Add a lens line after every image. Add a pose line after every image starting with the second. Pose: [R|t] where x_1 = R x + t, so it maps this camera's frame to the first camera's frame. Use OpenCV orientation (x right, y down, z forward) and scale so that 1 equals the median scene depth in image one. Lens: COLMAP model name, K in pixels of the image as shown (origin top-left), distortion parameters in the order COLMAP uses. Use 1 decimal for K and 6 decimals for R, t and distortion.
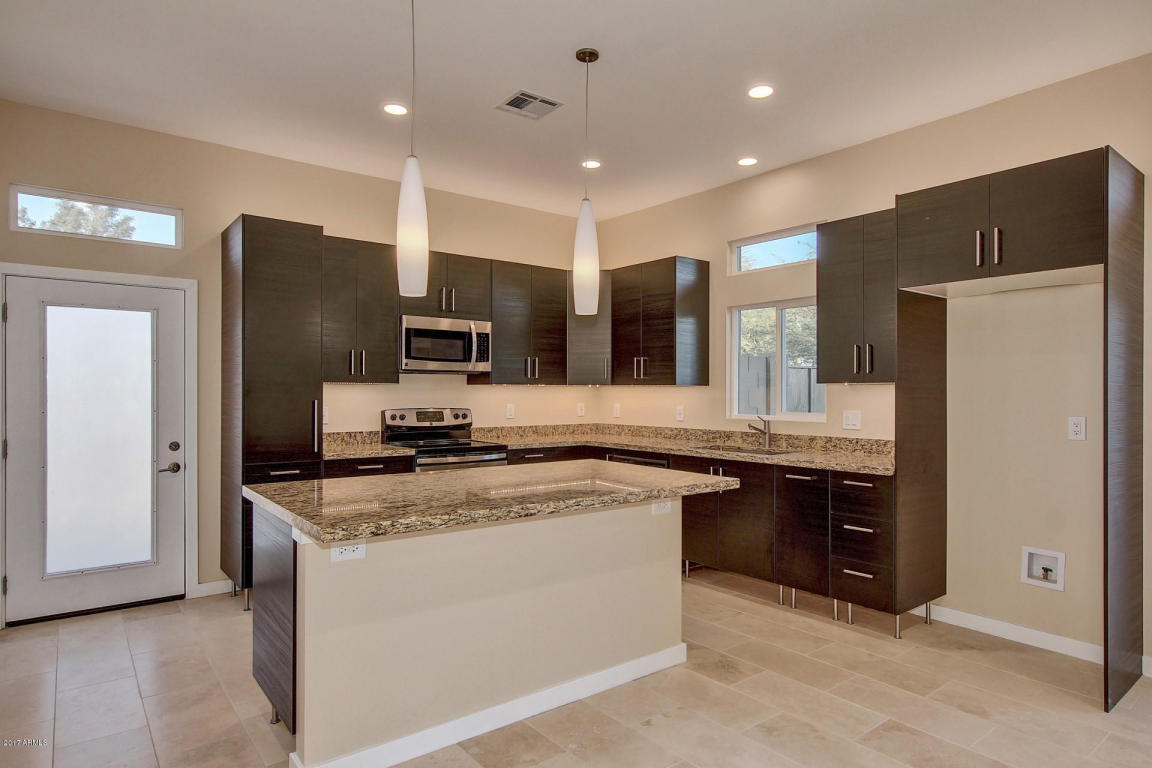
lens RADIAL K [[664.0, 0, 571.1], [0, 664.0, 388.9], [0, 0, 1]] dist [-0.004365, 0.000331]
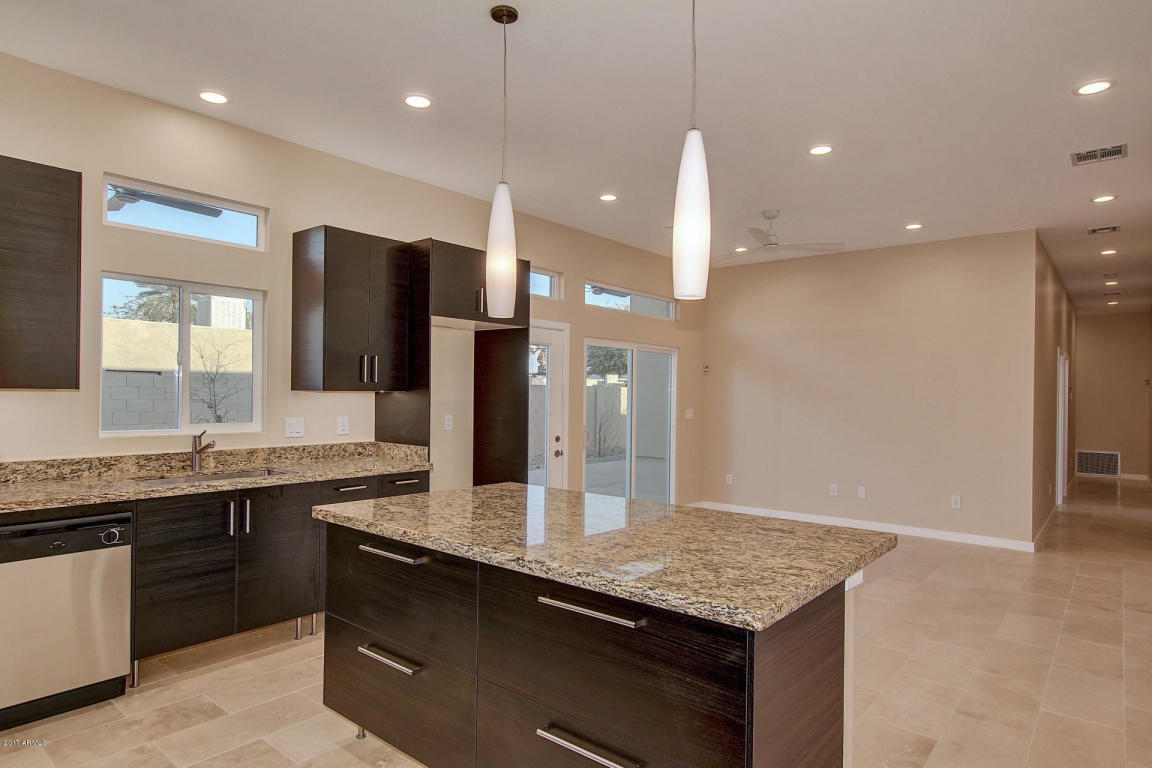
lens RADIAL K [[656.8, 0, 595.0], [0, 656.8, 391.8], [0, 0, 1]] dist [-0.007118, 0.000351]
pose [[-0.226300, -0.005205, 0.974044, -0.554833], [-0.019067, 0.999818, 0.000913, -0.013186], [-0.973871, -0.018365, -0.226358, 0.721865]]
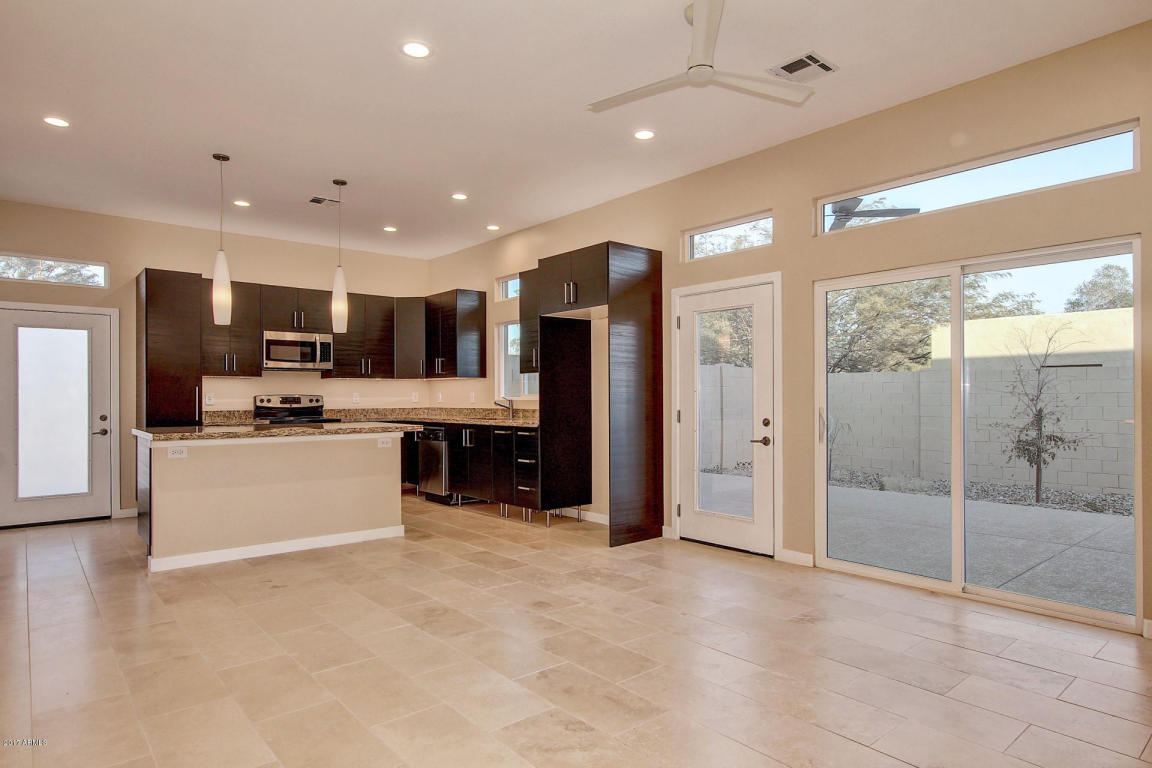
lens RADIAL K [[656.1, 0, 572.2], [0, 656.1, 389.6], [0, 0, 1]] dist [-0.013450, 0.000732]
pose [[0.999054, -0.007243, 0.042876, 0.369293], [0.007560, 0.999945, -0.007238, 0.036057], [-0.042821, 0.007555, 0.999054, -0.484148]]
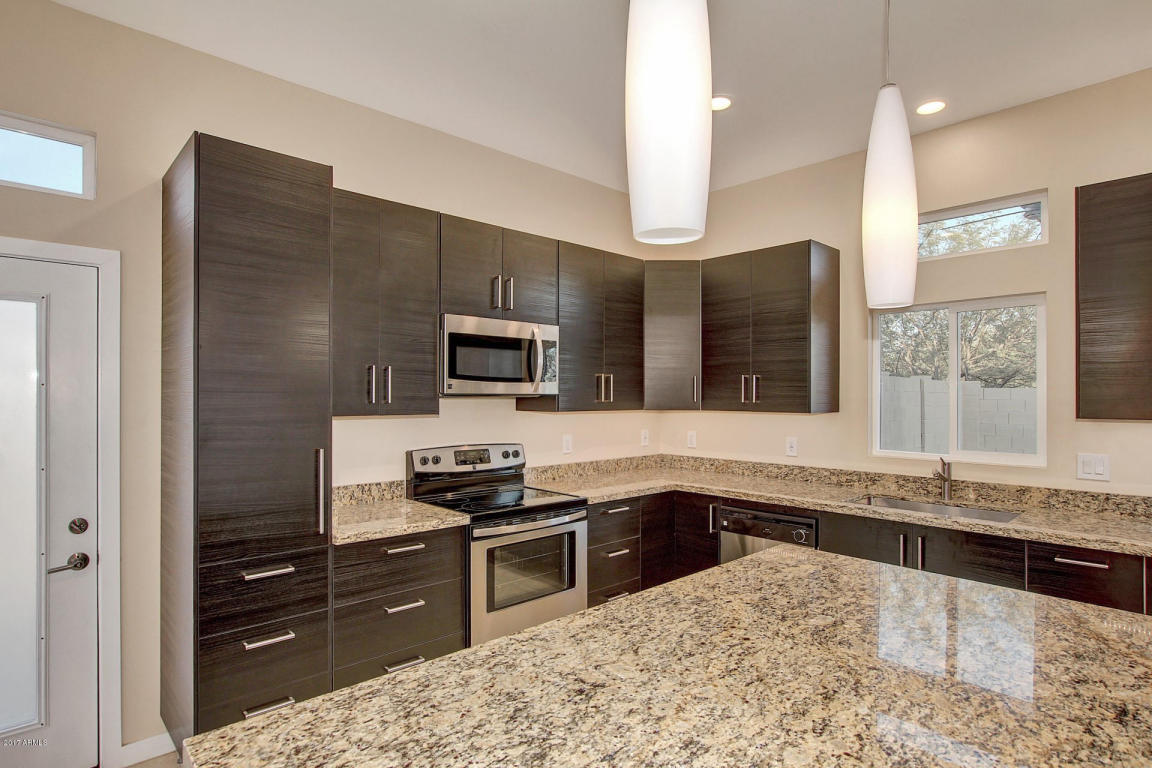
lens RADIAL K [[600.6, 0, 573.3], [0, 600.6, 393.8], [0, 0, 1]] dist [-0.016550, 0.000962]
pose [[0.995978, -0.000872, 0.089598, -0.177440], [0.000705, 0.999998, 0.001890, -0.030386], [-0.089600, -0.001819, 0.995976, 0.376910]]
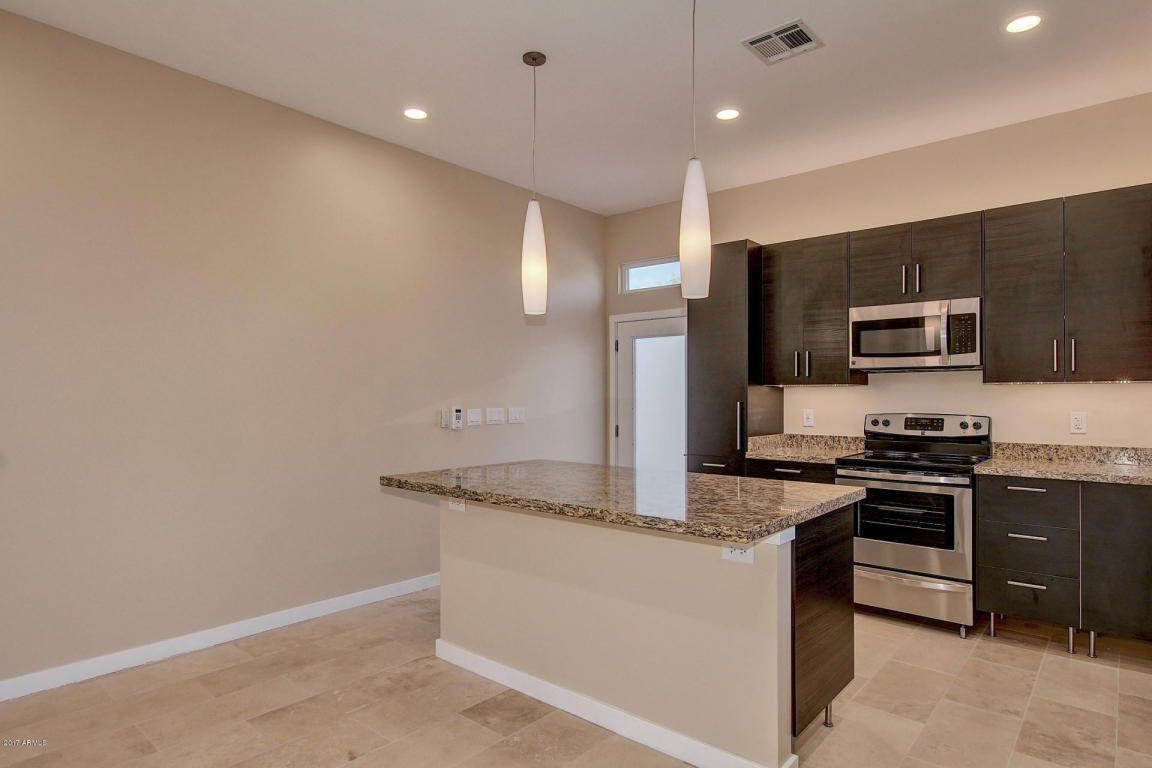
lens RADIAL K [[656.8, 0, 595.0], [0, 656.8, 391.8], [0, 0, 1]] dist [-0.007118, 0.000351]
pose [[0.214482, -0.009206, -0.976685, 0.534921], [0.004996, 0.999953, -0.008328, 0.007501], [0.976715, -0.003094, 0.214518, 0.474584]]
